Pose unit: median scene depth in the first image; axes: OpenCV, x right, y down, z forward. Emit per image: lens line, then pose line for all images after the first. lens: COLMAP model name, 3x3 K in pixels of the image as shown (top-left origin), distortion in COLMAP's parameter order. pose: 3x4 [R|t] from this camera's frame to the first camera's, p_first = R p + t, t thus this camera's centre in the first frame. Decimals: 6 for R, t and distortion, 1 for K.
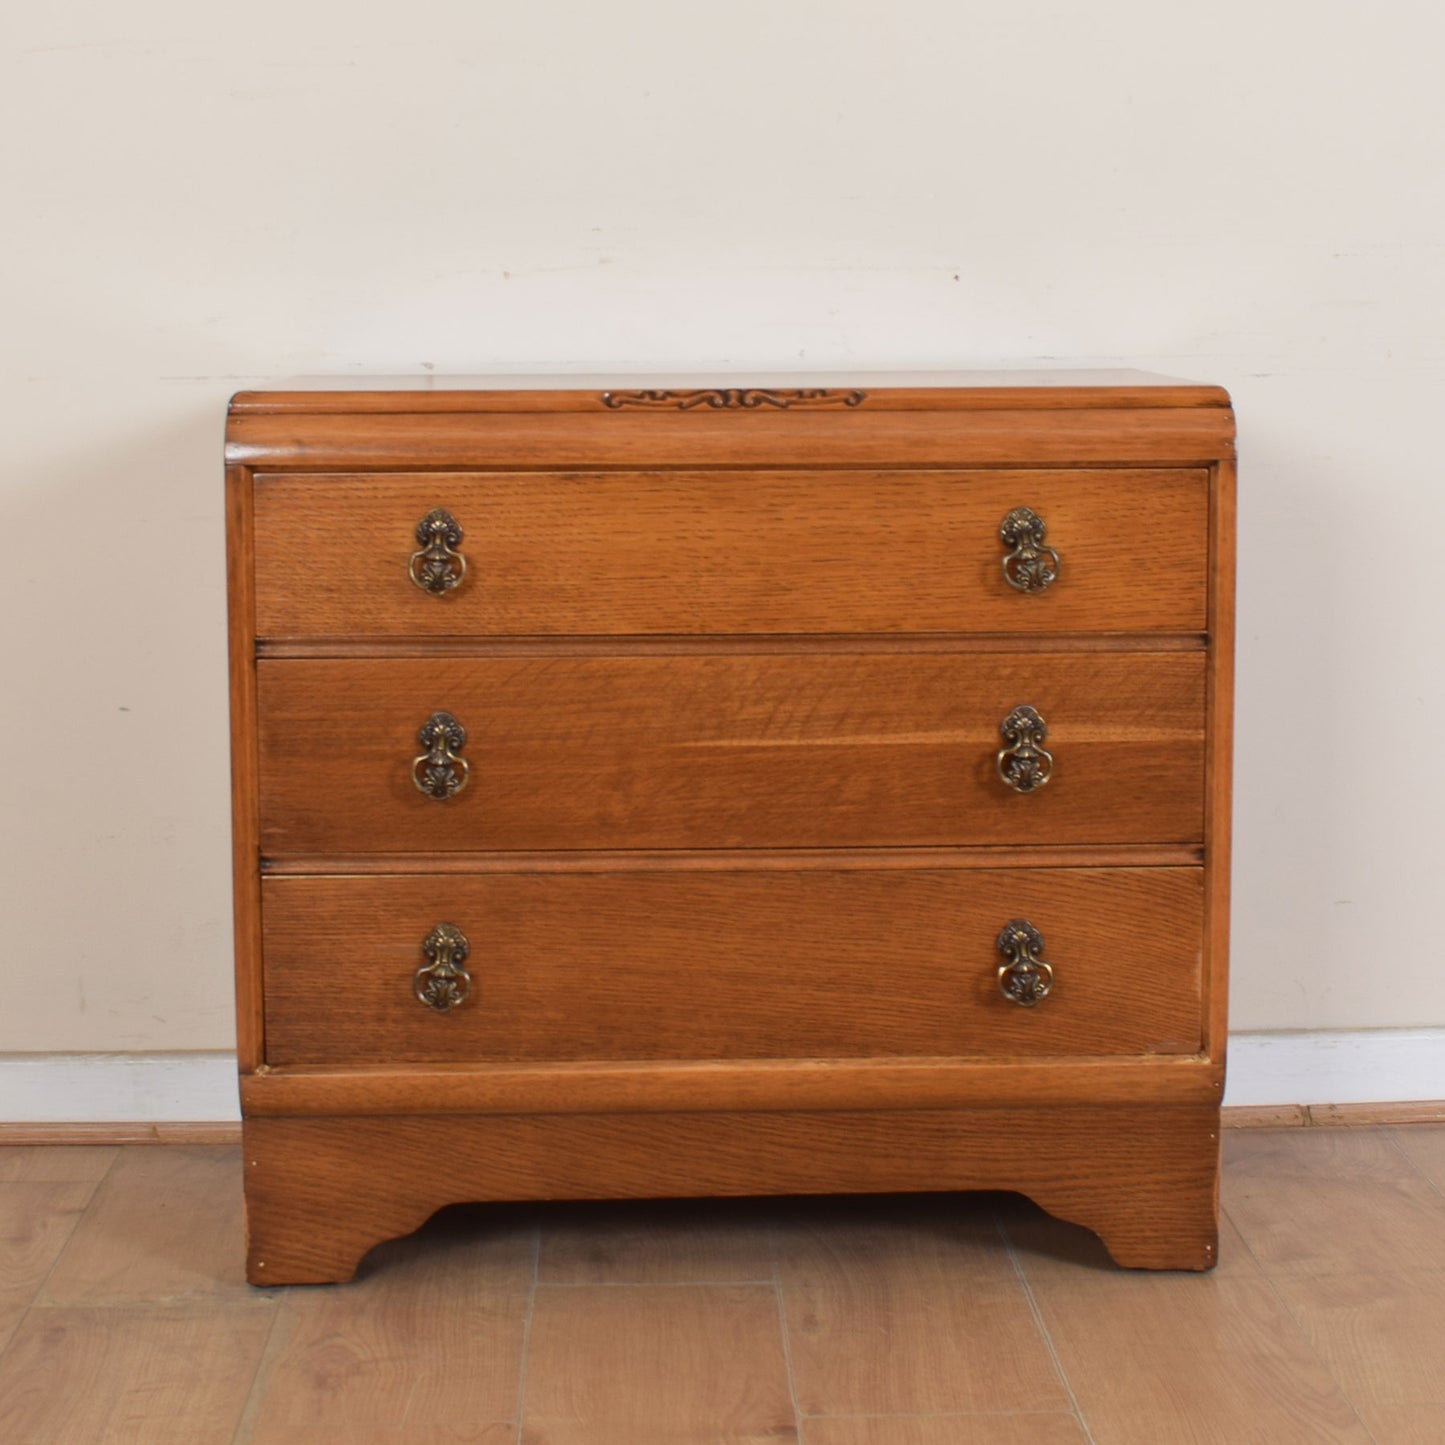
lens RADIAL K [[3015.9, 0, 758.5], [0, 3015.9, 660.7], [0, 0, 1]] dist [-0.089825, 0.000000]
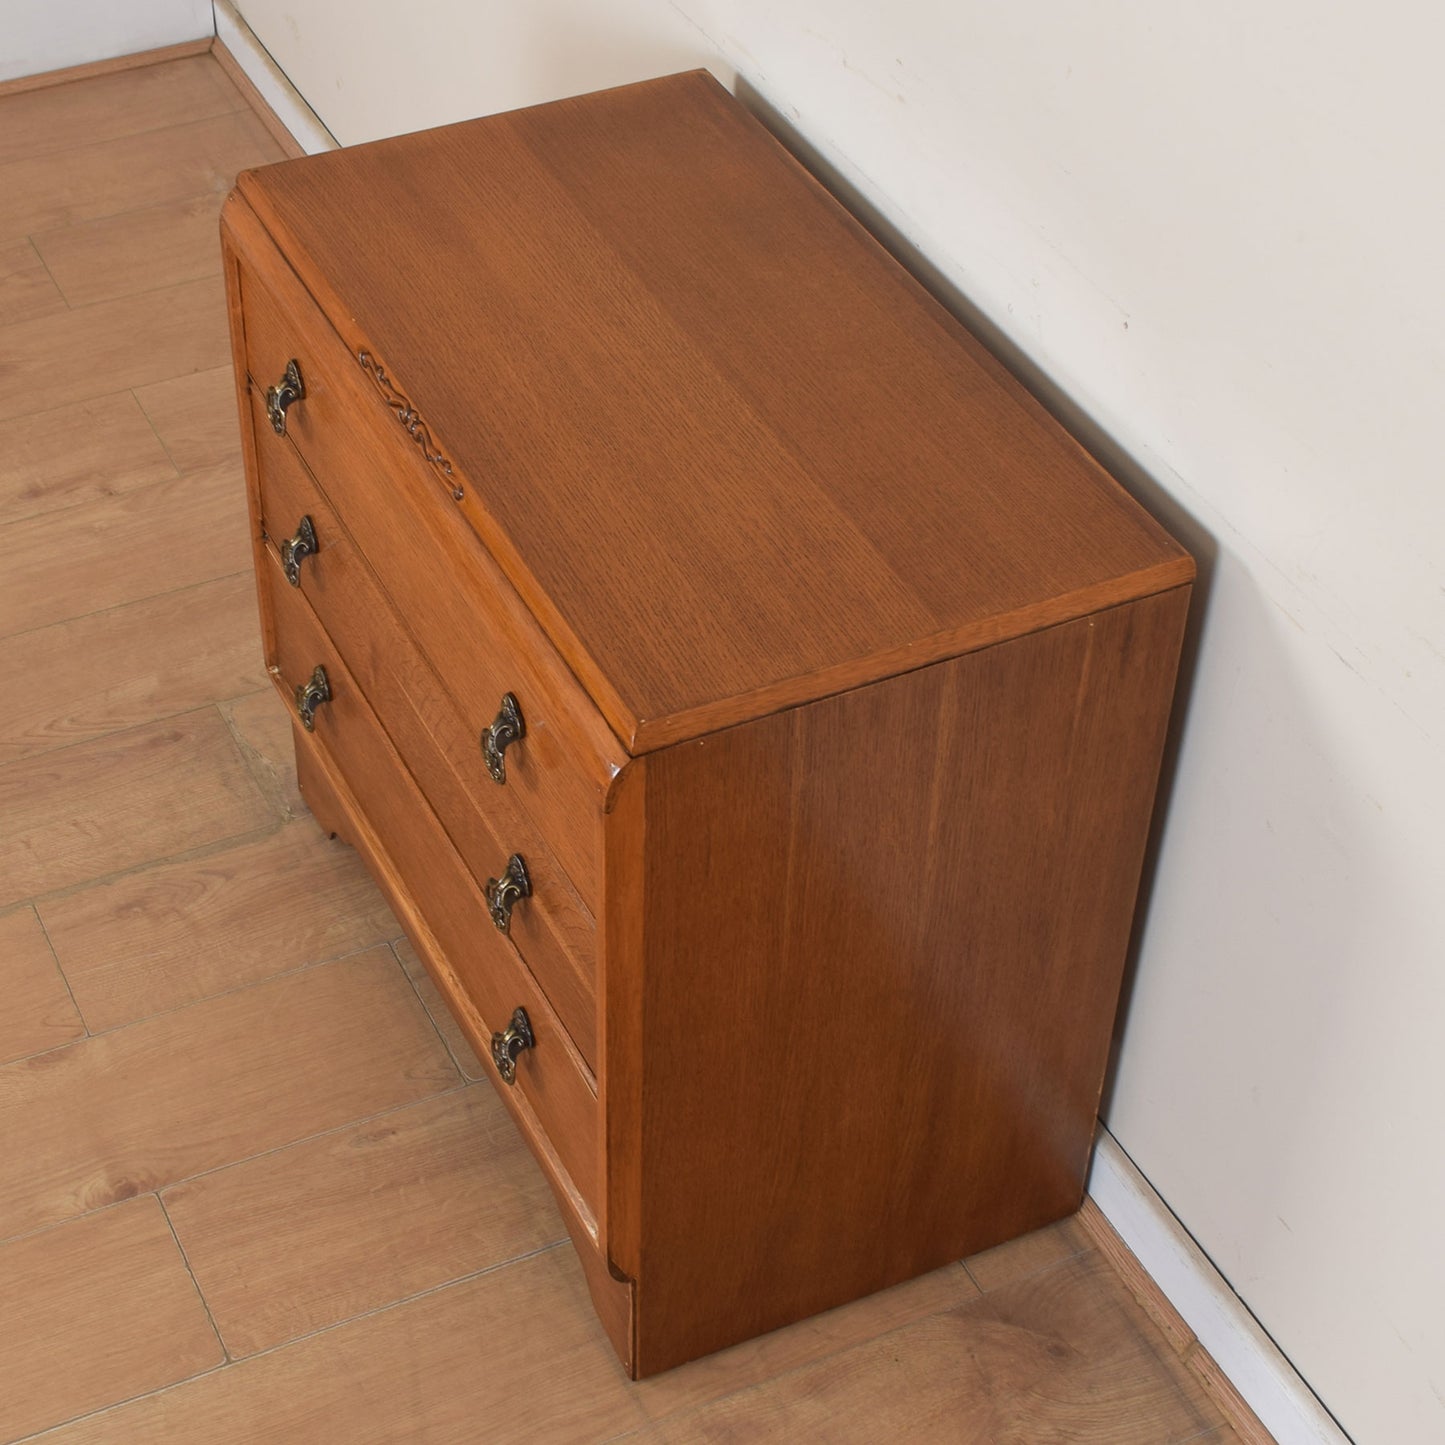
lens RADIAL K [[2677.2, 0, 621.1], [0, 2677.2, 840.5], [0, 0, 1]] dist [-0.078565, 0.000000]
pose [[0.384567, 0.648084, -0.657340, 0.644343], [-0.123063, 0.741740, 0.659300, -0.542894], [0.914857, -0.172651, 0.365004, 0.720890]]
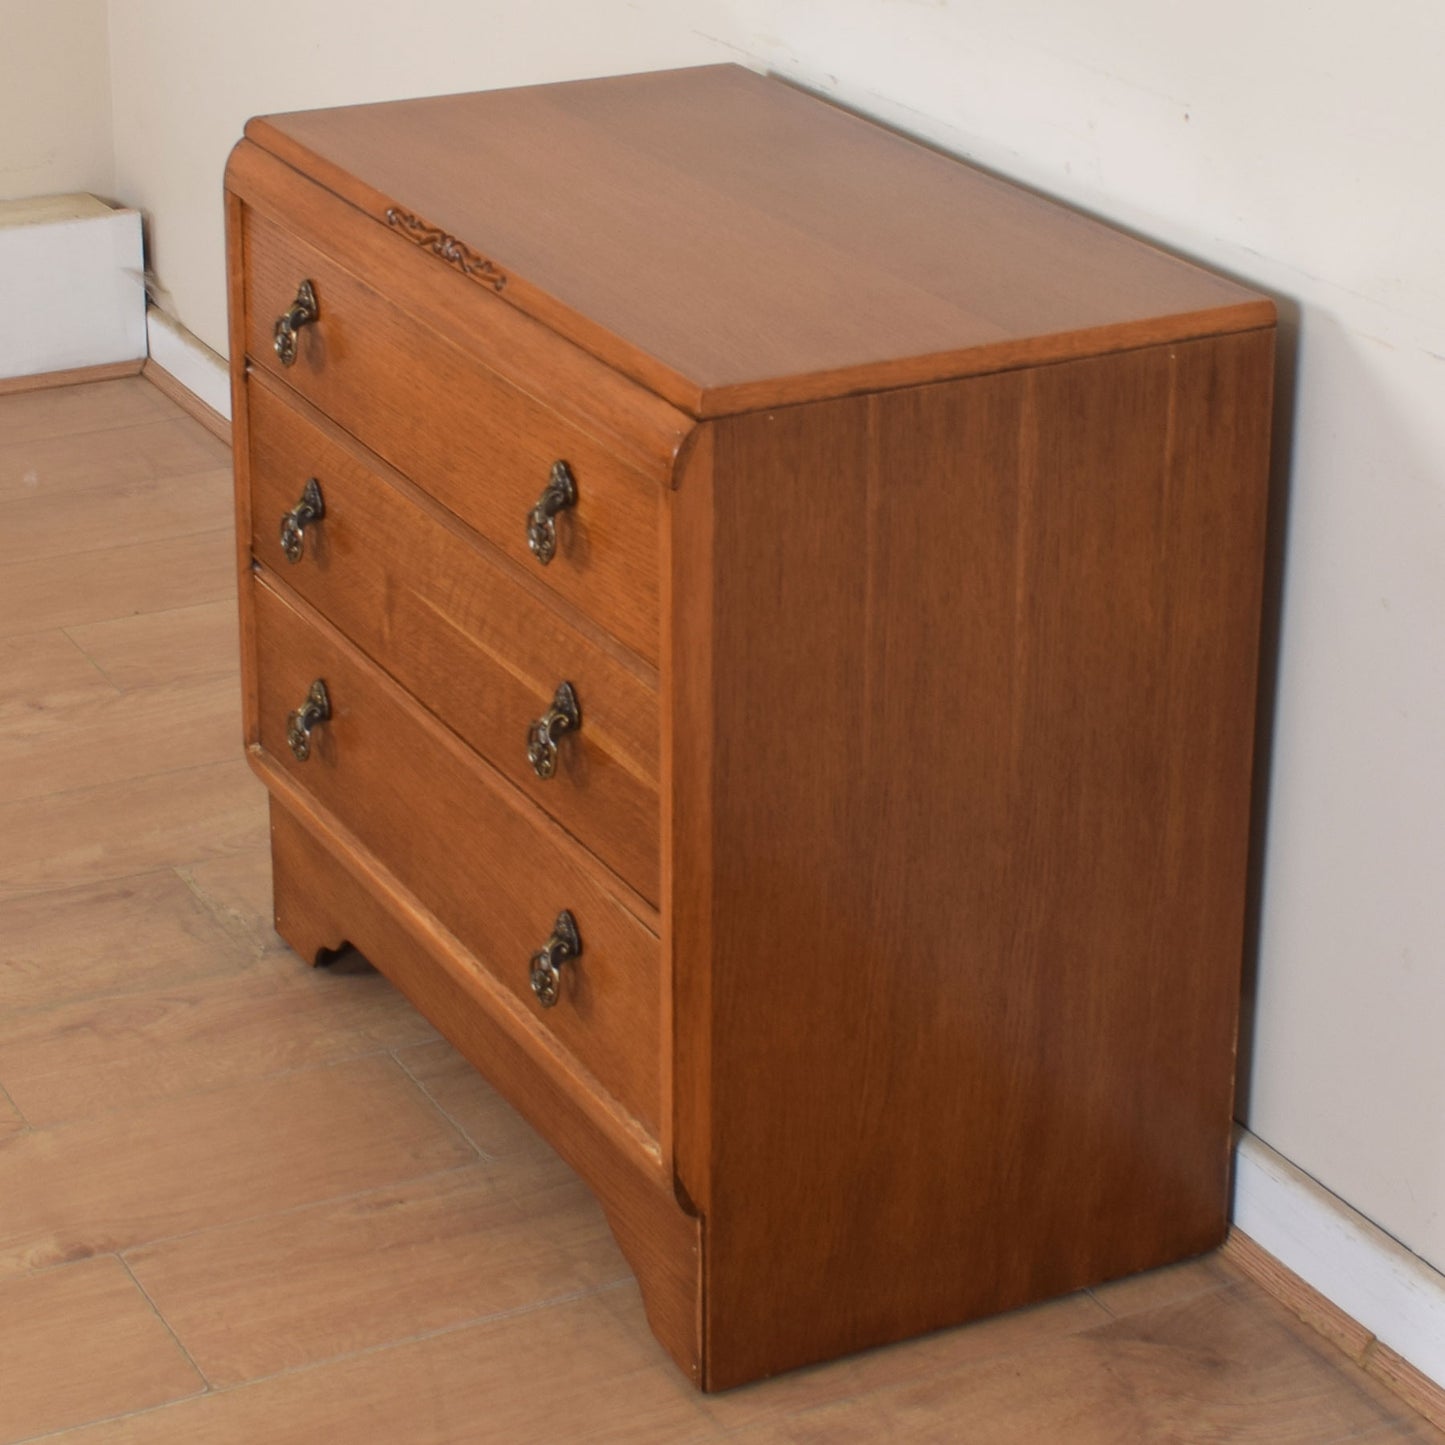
lens RADIAL K [[3658.8, 0, 708.2], [0, 3658.8, 647.5], [0, 0, 1]] dist [-0.076536, 0.000000]
pose [[0.425621, 0.348468, -0.835115, 0.960066], [-0.122535, 0.936573, 0.328353, -0.337103], [0.896567, -0.037423, 0.441325, 0.577412]]
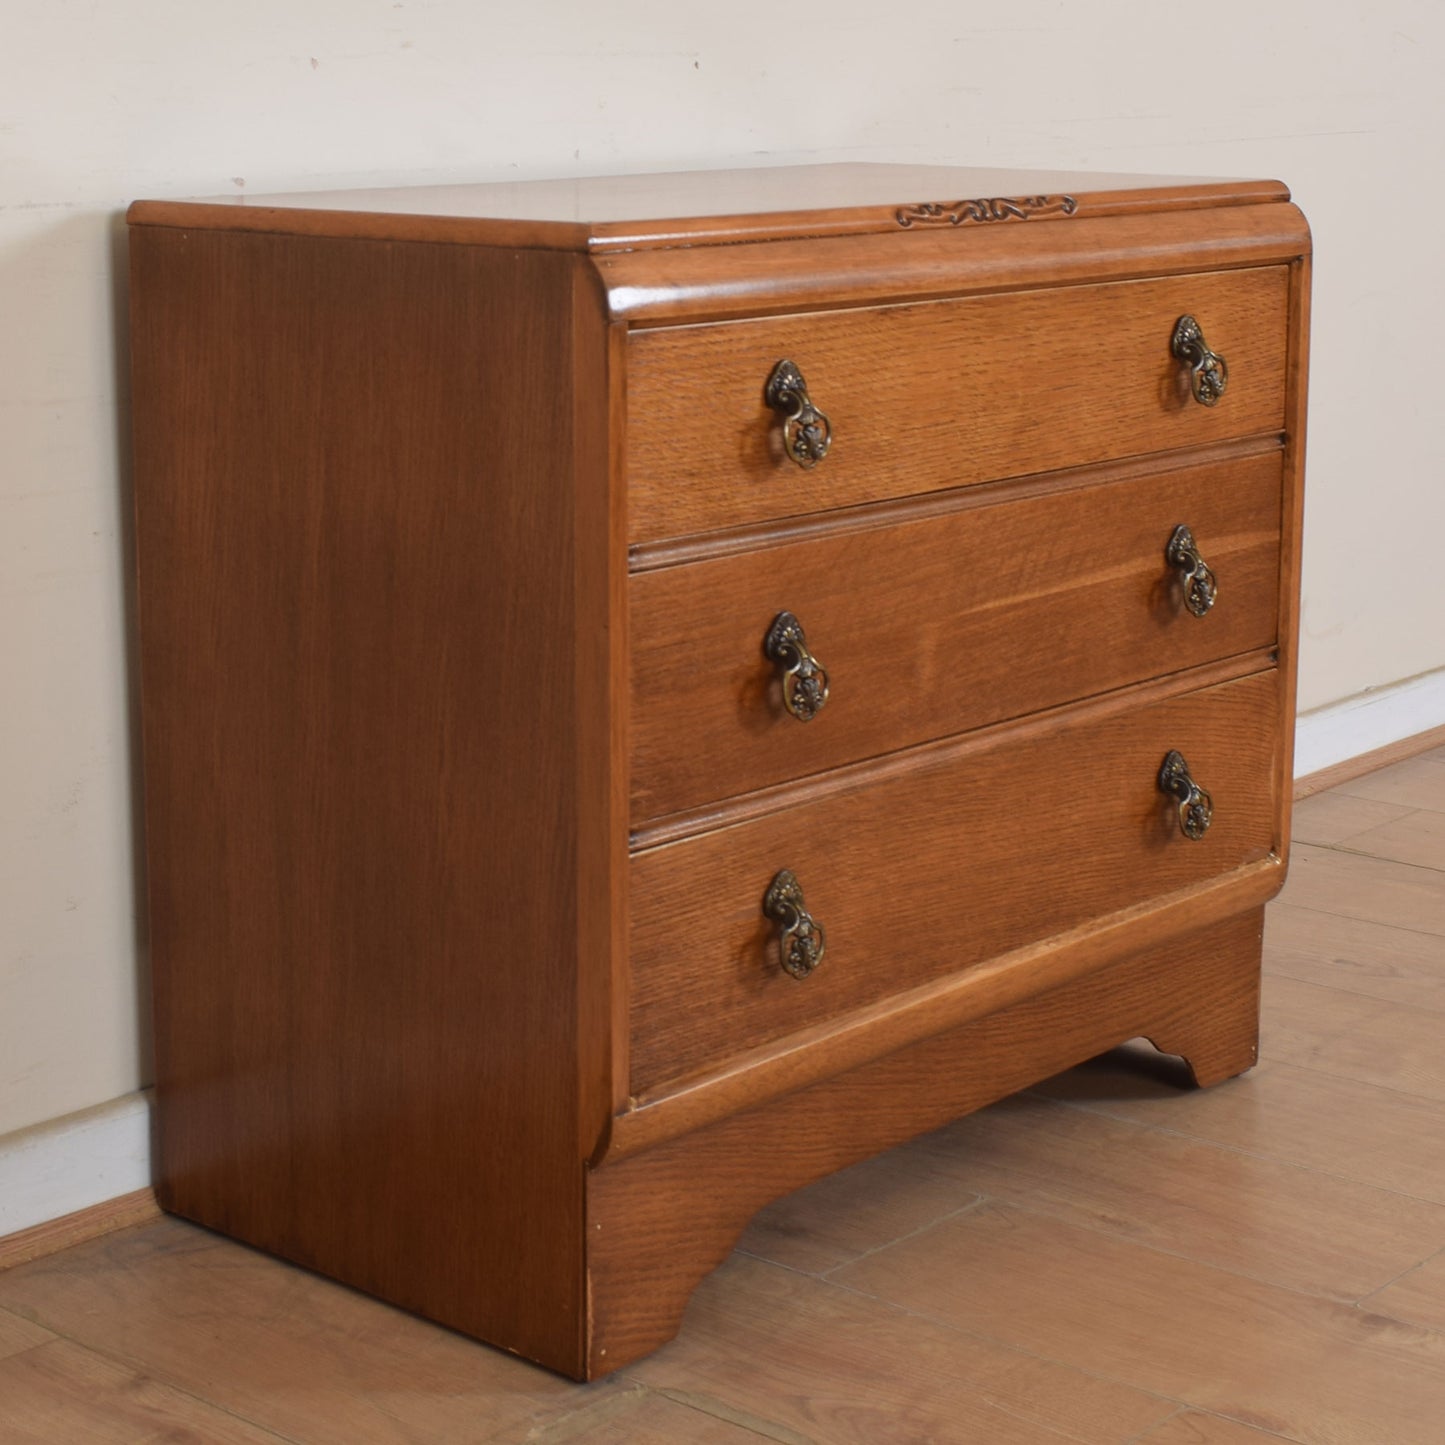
lens RADIAL K [[3015.9, 0, 693.6], [0, 3015.9, 561.9], [0, 0, 1]] dist [-0.089825, 0.000000]
pose [[0.696875, -0.118855, 0.707275, -0.683228], [0.087130, 0.992898, 0.081005, -0.063043], [-0.711880, 0.005175, 0.702282, 0.444916]]
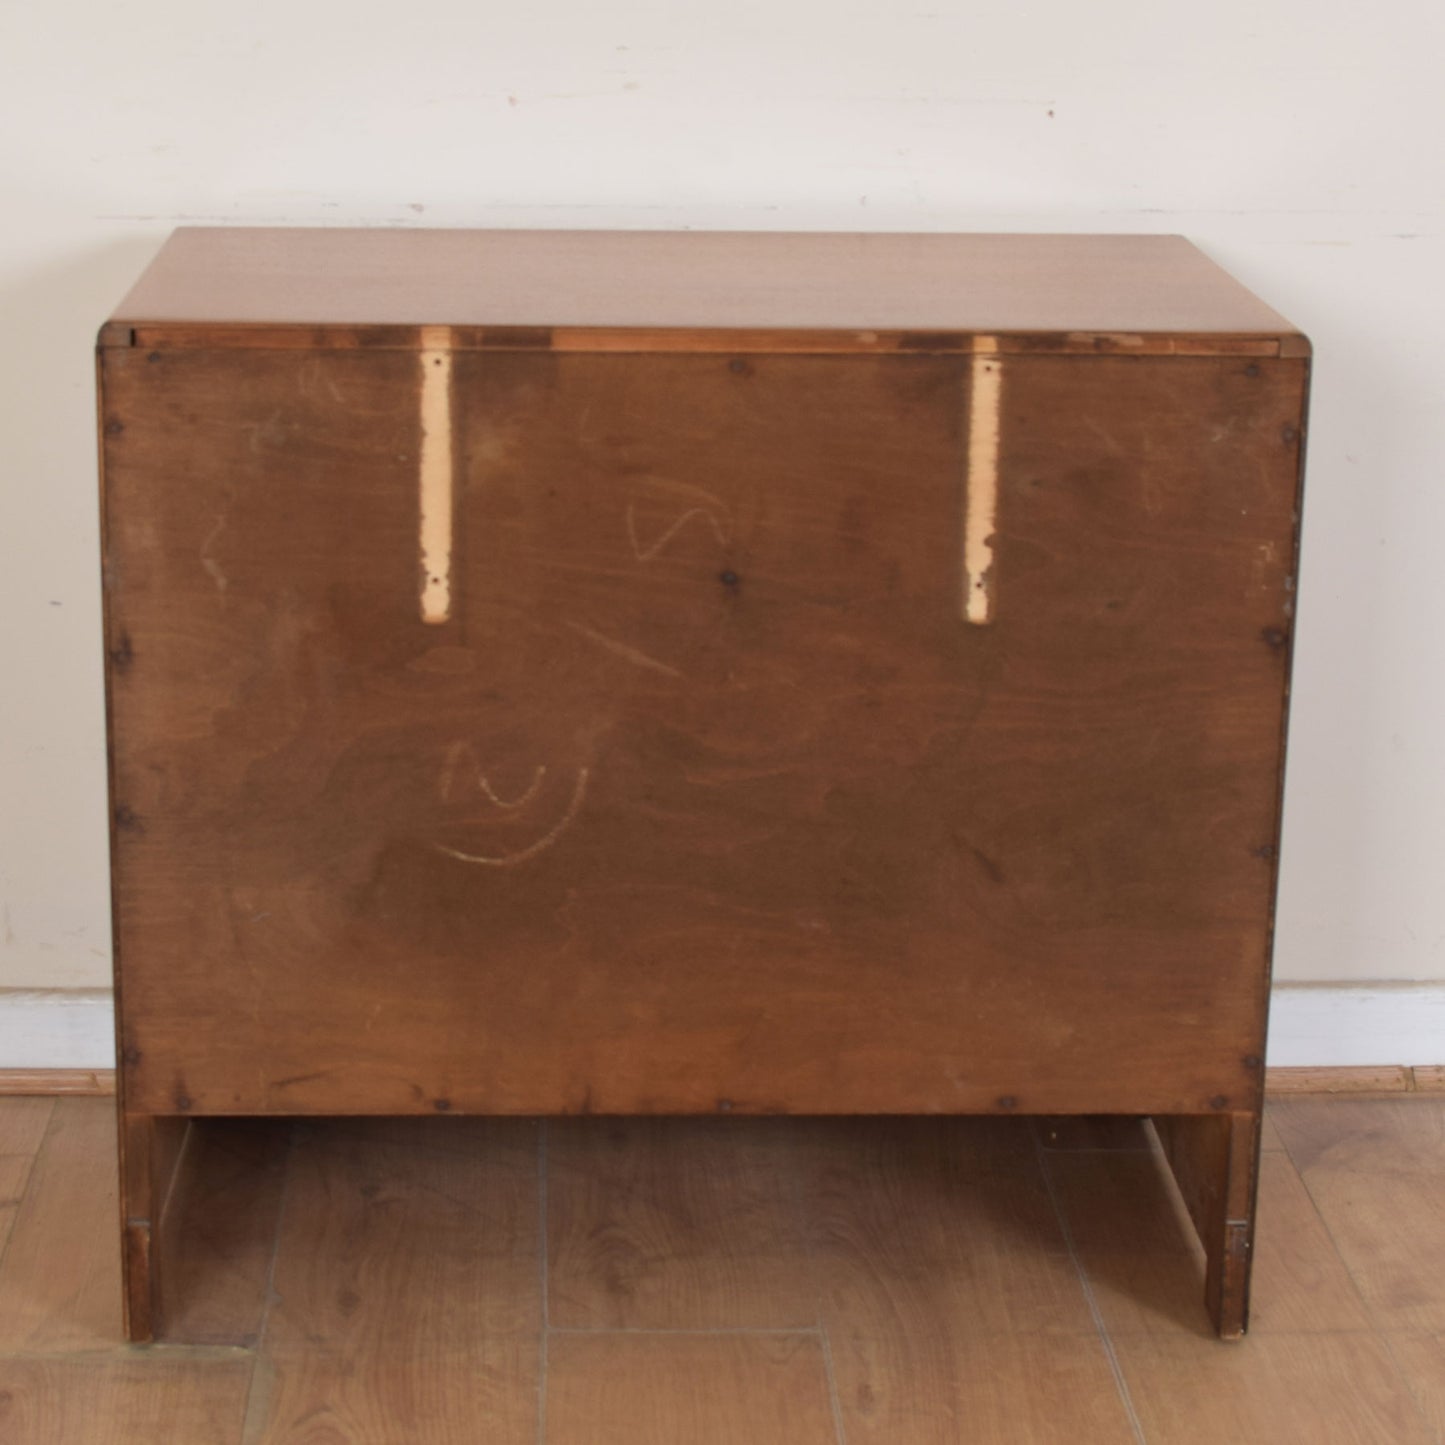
lens RADIAL K [[3330.6, 0, 722.5], [0, 3330.6, 687.4], [0, 0, 1]] dist [-0.073473, 0.000000]
pose [[0.999709, 0.019560, 0.014131, -0.041501], [-0.021549, 0.987192, 0.158076, -0.133877], [-0.010859, -0.158334, 0.987326, 0.076708]]
